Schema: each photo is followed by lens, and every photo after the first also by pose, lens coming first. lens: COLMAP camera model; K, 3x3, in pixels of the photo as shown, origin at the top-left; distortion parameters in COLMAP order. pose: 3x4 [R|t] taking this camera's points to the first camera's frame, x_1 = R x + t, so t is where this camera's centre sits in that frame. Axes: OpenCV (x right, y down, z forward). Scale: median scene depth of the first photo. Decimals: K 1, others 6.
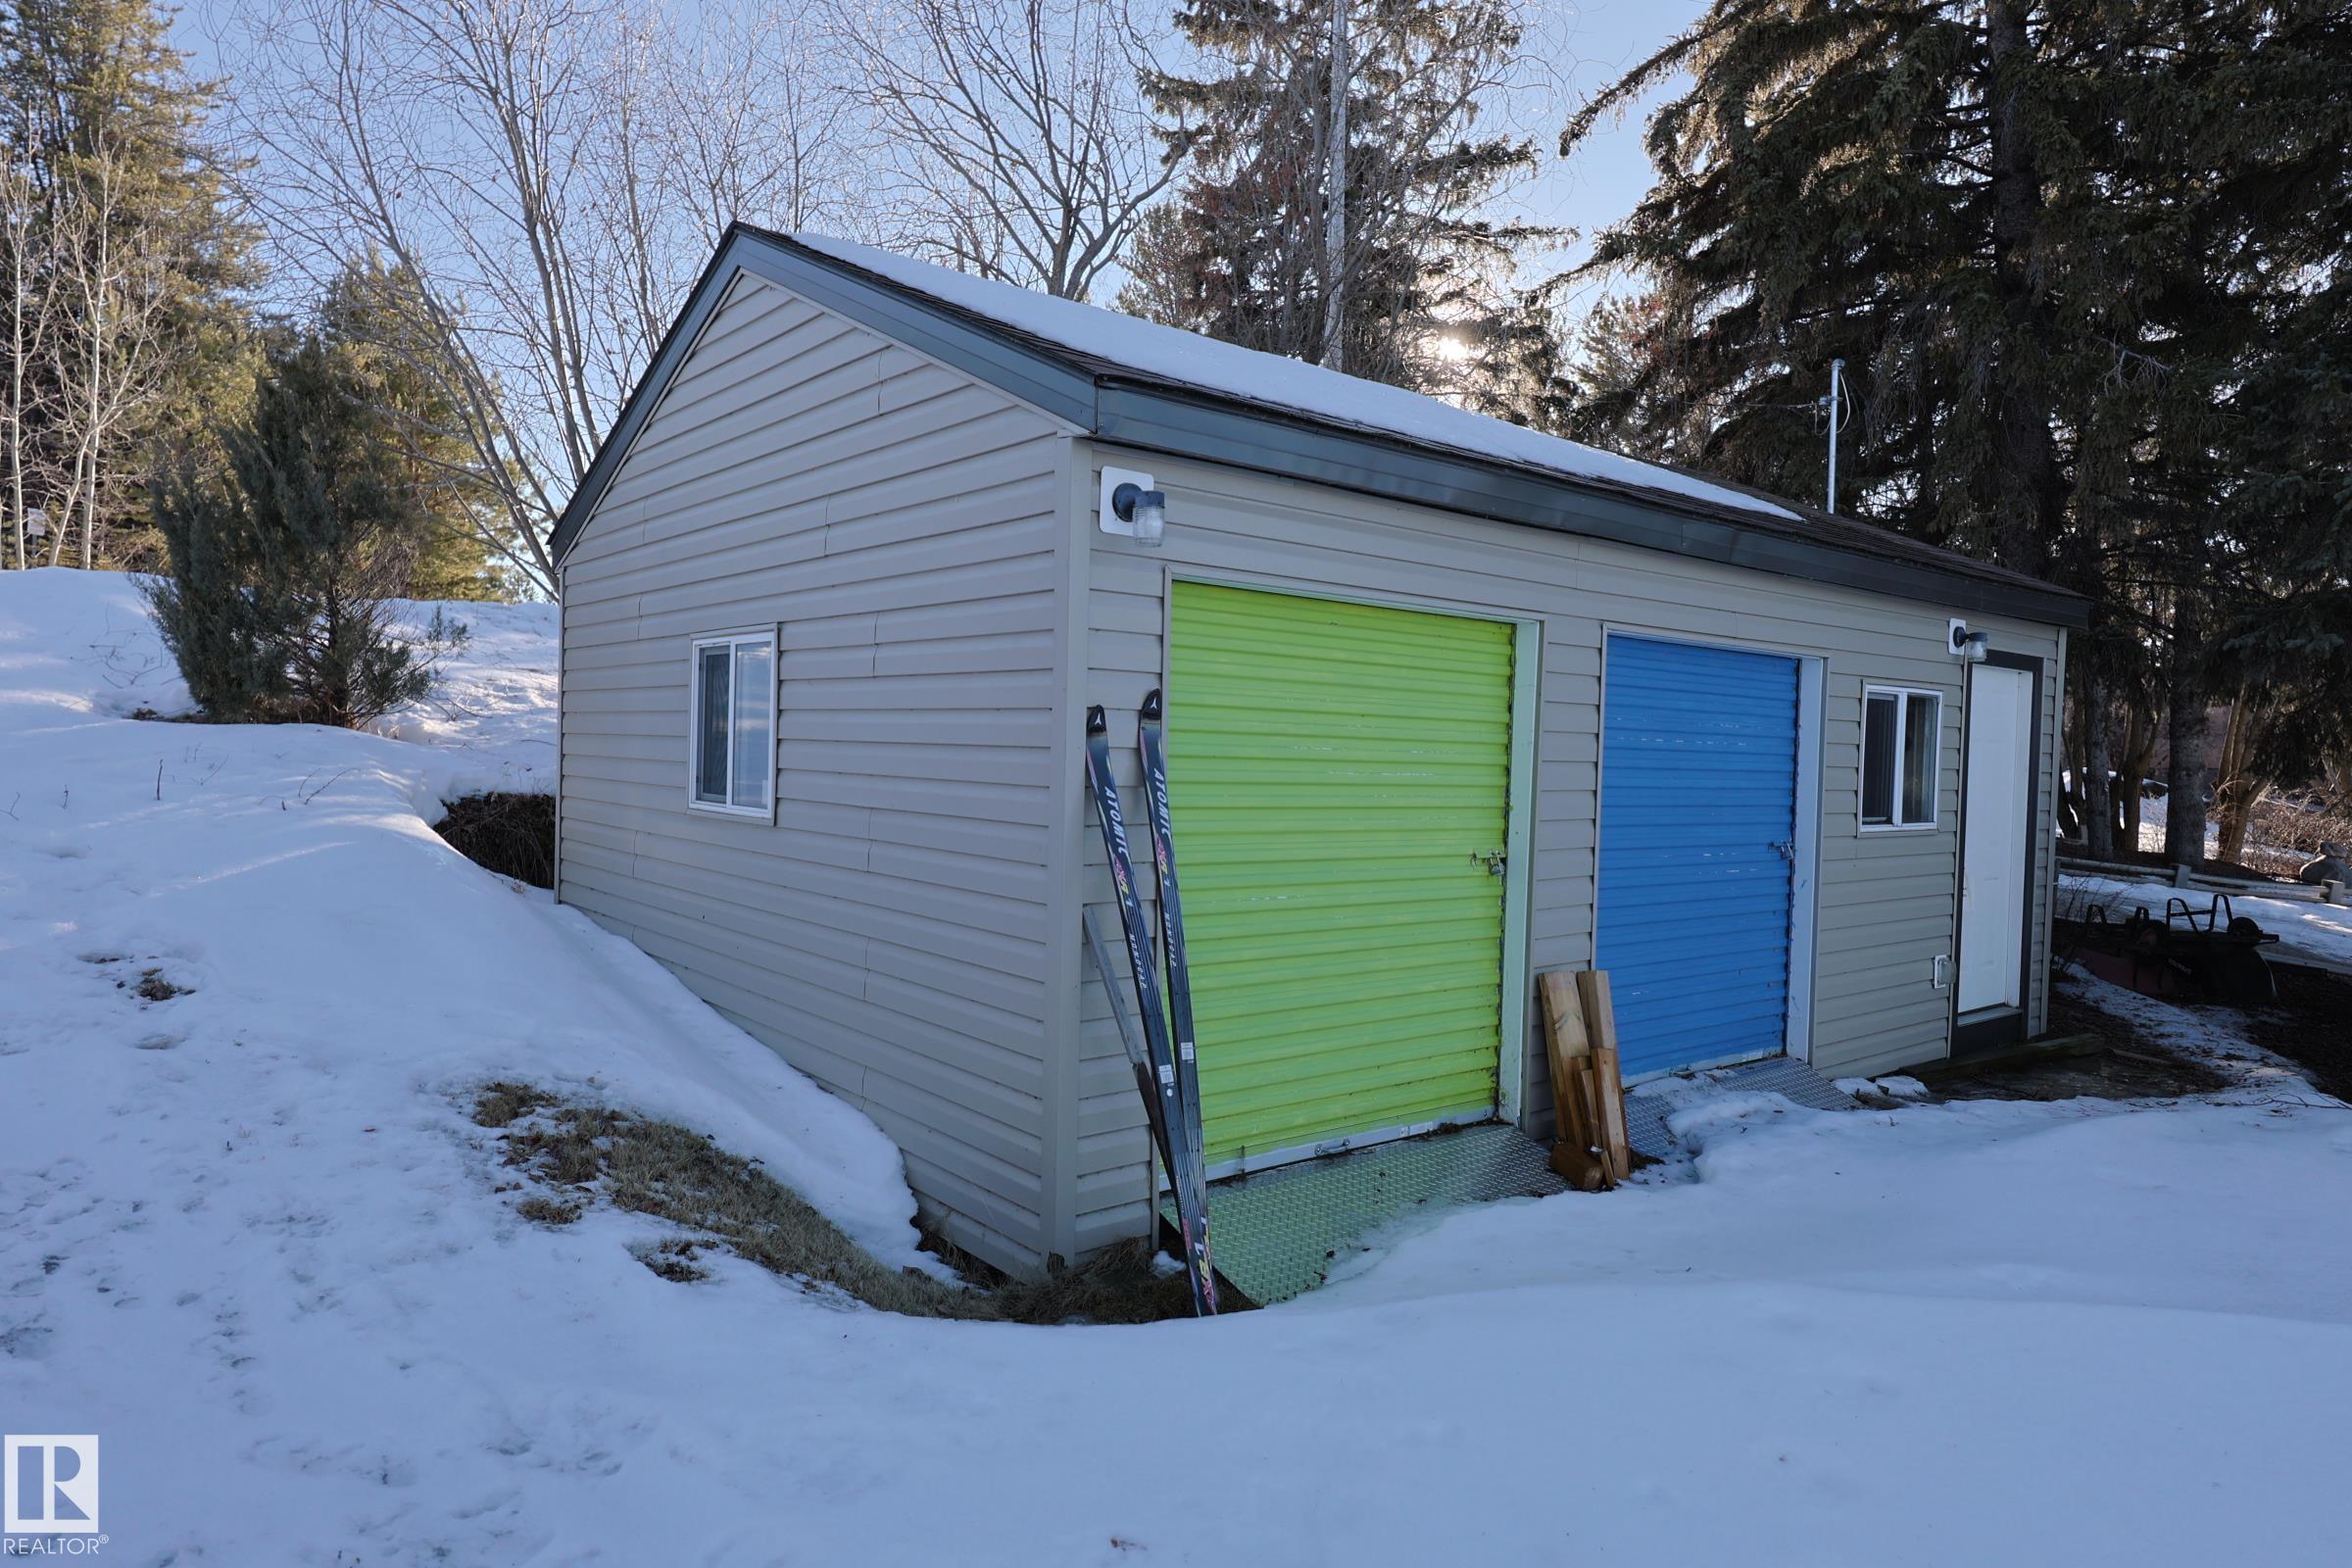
lens RADIAL K [[1433.3, 0, 1176.0], [0, 1433.3, 784.0], [0, 0, 1]] dist [0.007613, 0.000117]
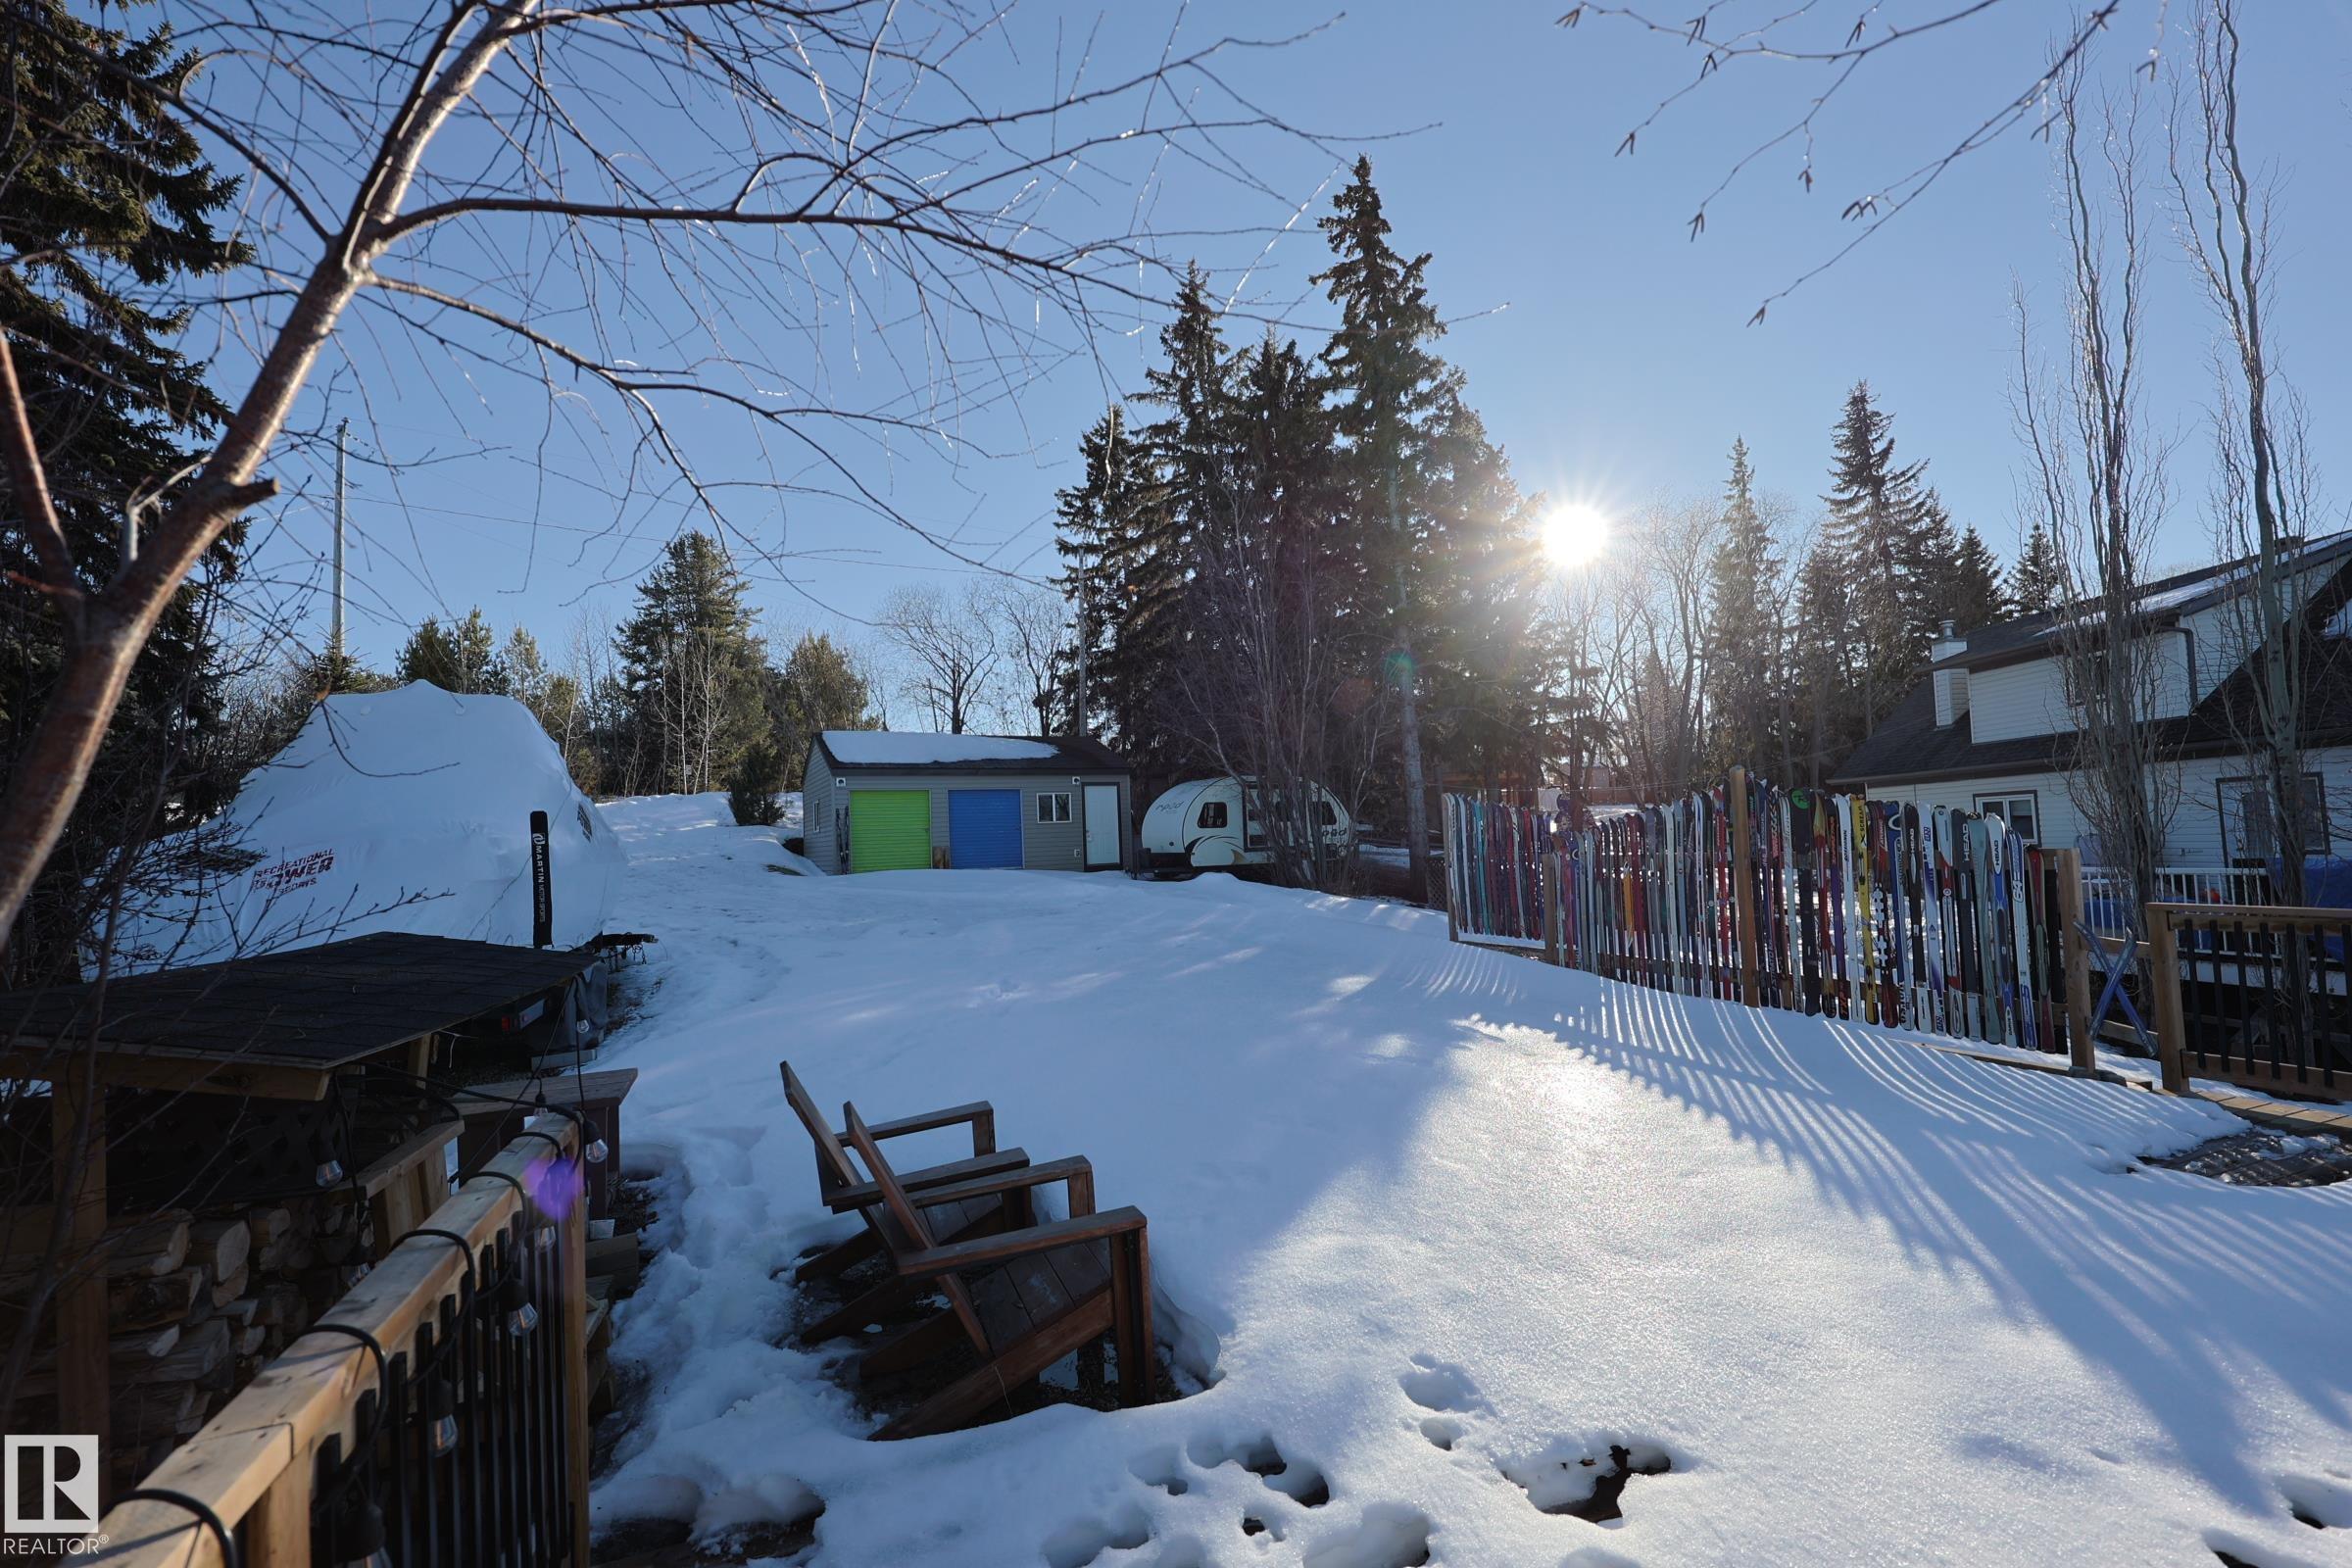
lens RADIAL K [[960.0, 0, 1176.0], [0, 960.0, 784.0], [0, 0, 1]] dist [0.000334, 0.000002]
pose [[0.981000, -0.078117, -0.177588, 1.994521], [0.062975, 0.994006, -0.089368, 0.291595], [0.183505, 0.076486, 0.980039, -2.808658]]
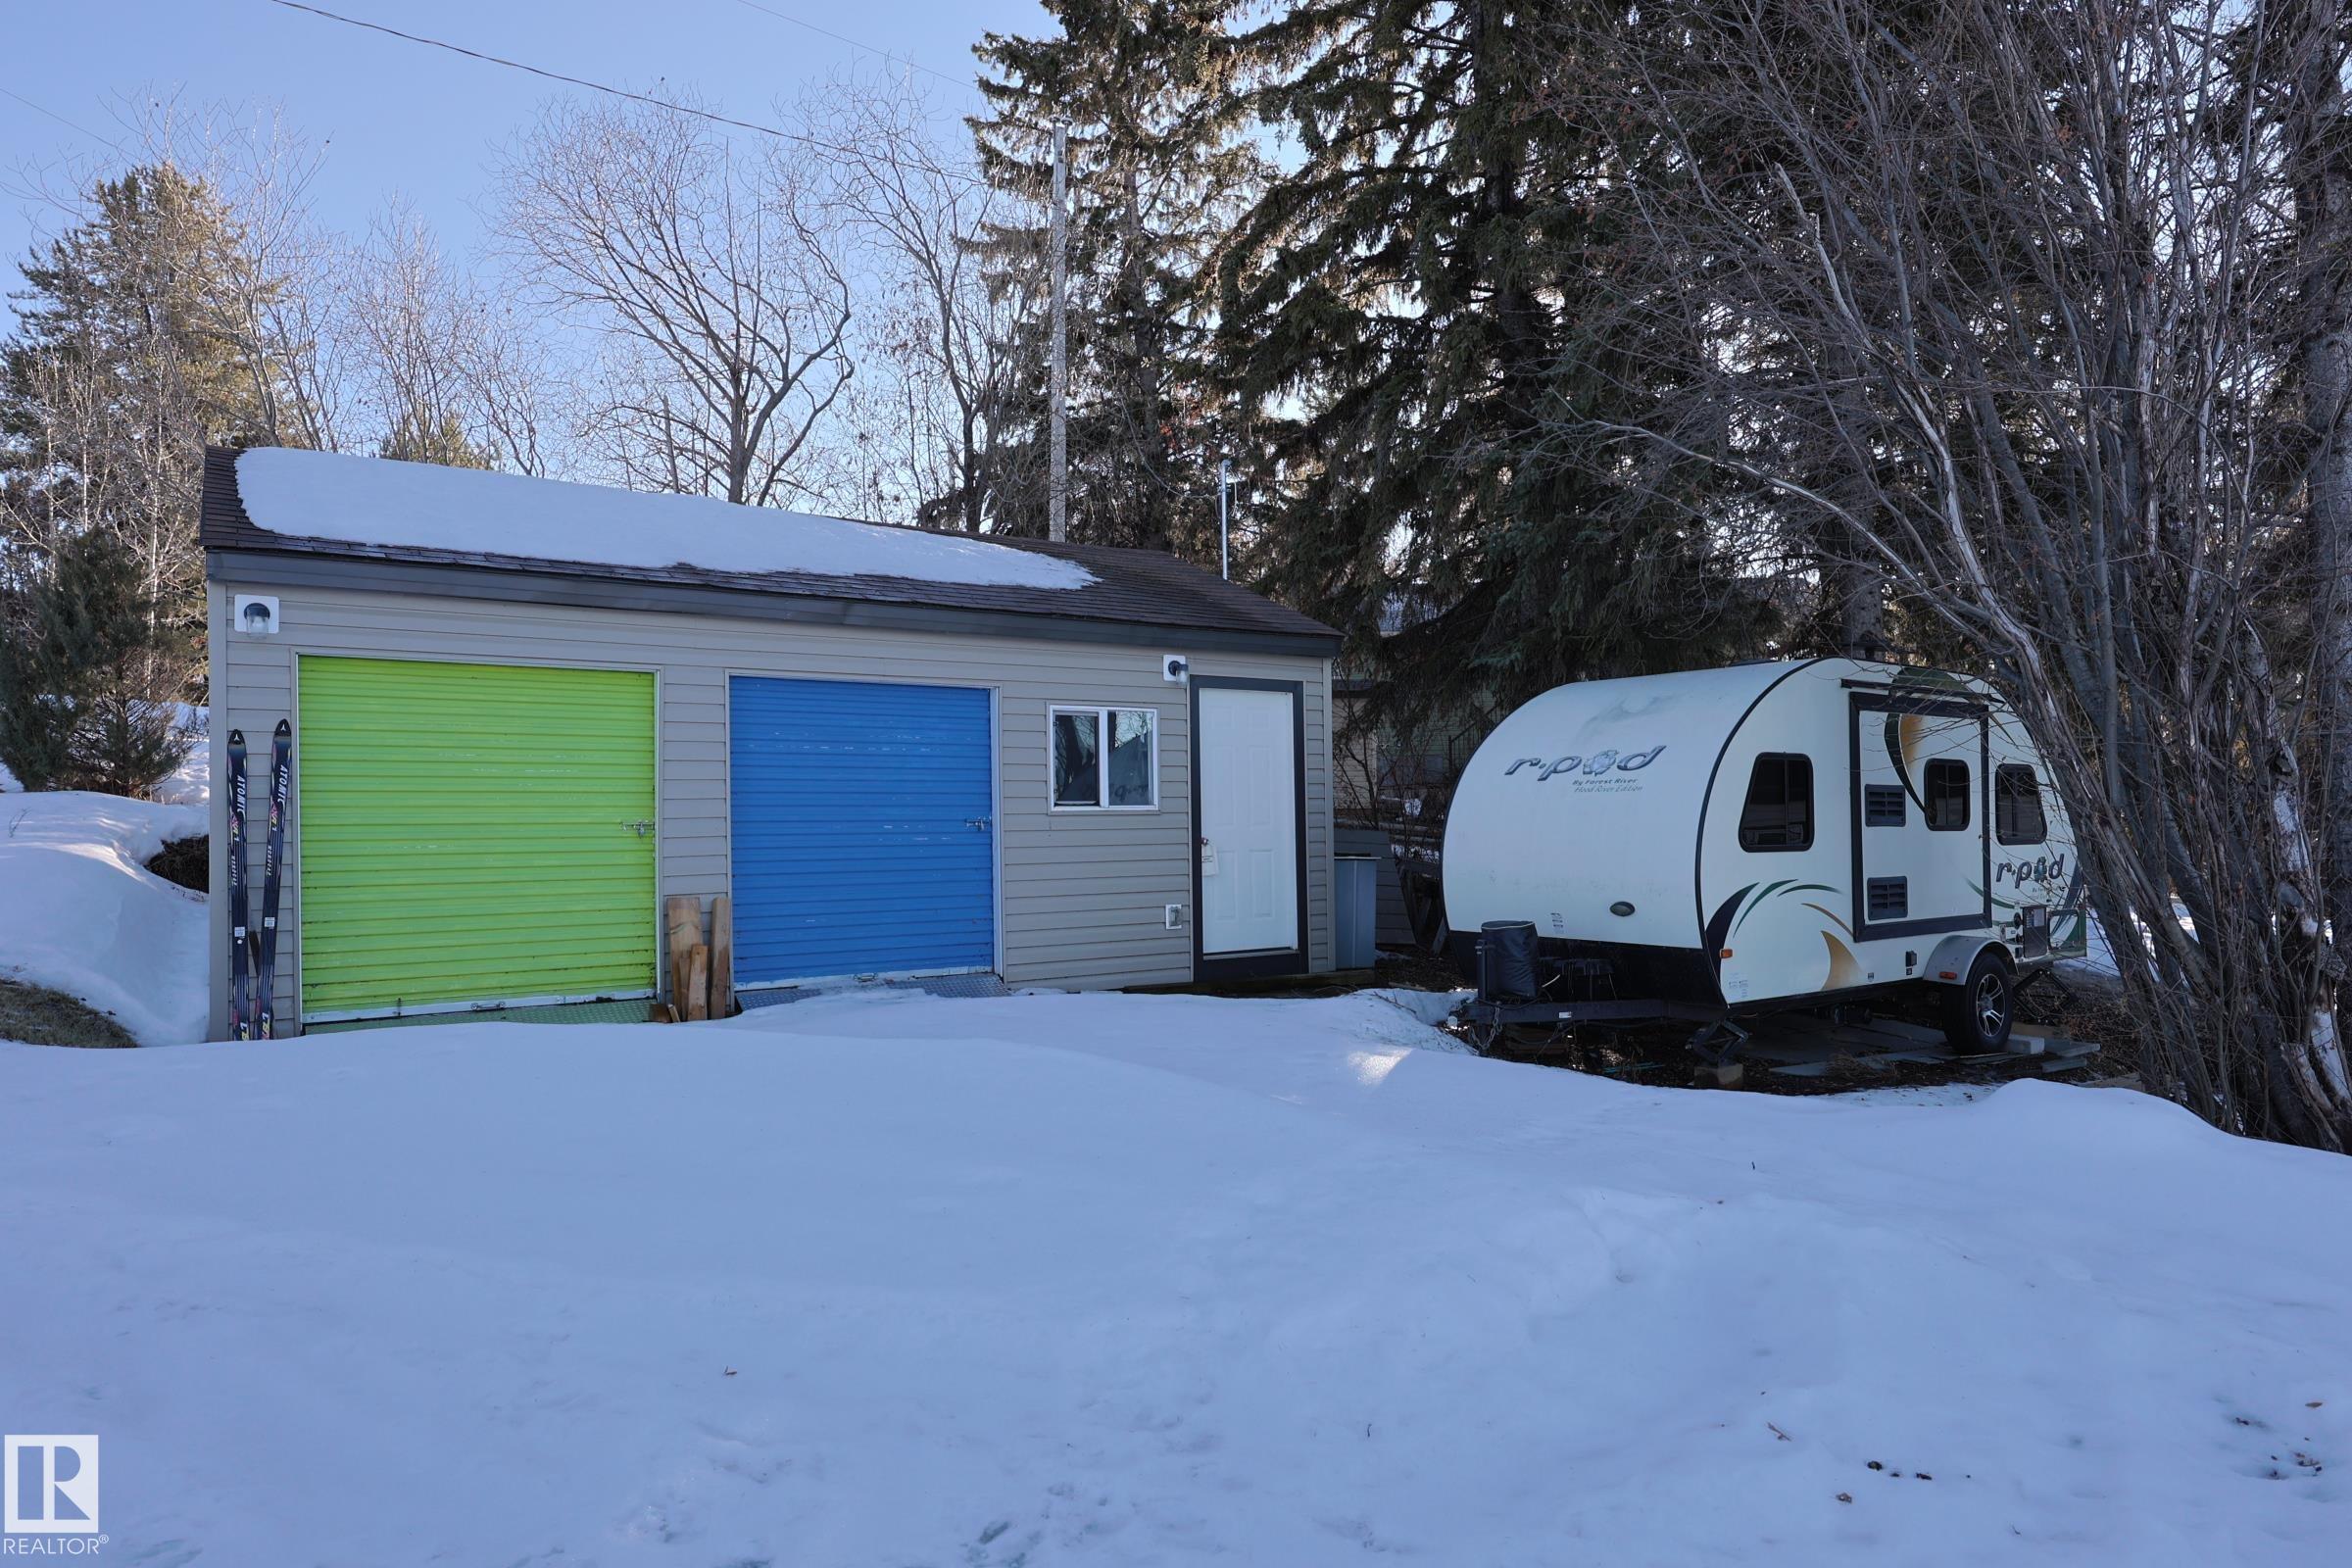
lens RADIAL K [[1433.3, 0, 1176.0], [0, 1433.3, 784.0], [0, 0, 1]] dist [0.007613, 0.000117]
pose [[0.995071, -0.045216, -0.088256, 0.928155], [0.040219, 0.997529, -0.057599, 0.119130], [0.090642, 0.053766, 0.994431, -0.480015]]
